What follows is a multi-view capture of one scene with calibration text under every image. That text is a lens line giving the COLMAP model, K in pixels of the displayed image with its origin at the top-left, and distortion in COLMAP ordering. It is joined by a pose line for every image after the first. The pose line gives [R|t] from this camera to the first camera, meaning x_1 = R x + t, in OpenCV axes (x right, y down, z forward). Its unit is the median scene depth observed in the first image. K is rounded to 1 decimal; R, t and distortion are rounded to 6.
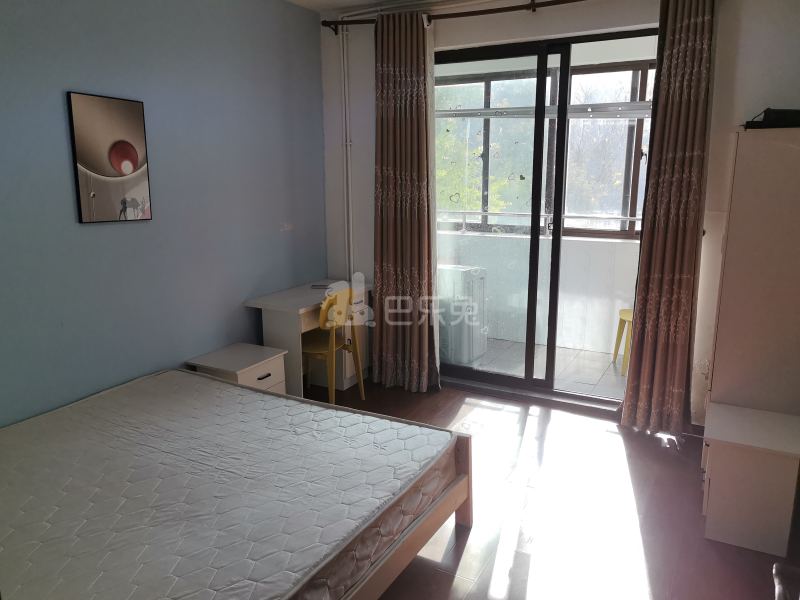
lens RADIAL K [[620.8, 0, 399.8], [0, 620.8, 300.8], [0, 0, 1]] dist [0.003095, -0.000952]
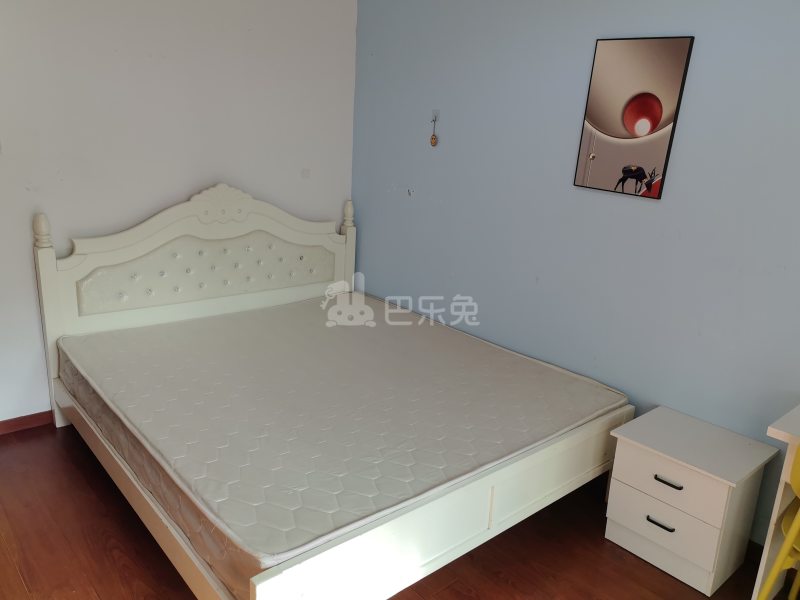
lens RADIAL K [[620.8, 0, 400.4], [0, 620.8, 298.9], [0, 0, 1]] dist [0.003095, -0.000952]
pose [[-0.364935, 0.234880, -0.900919, 0.433940], [-0.239021, 0.911587, 0.334481, -0.206717], [0.899829, 0.337402, -0.276529, 1.015449]]
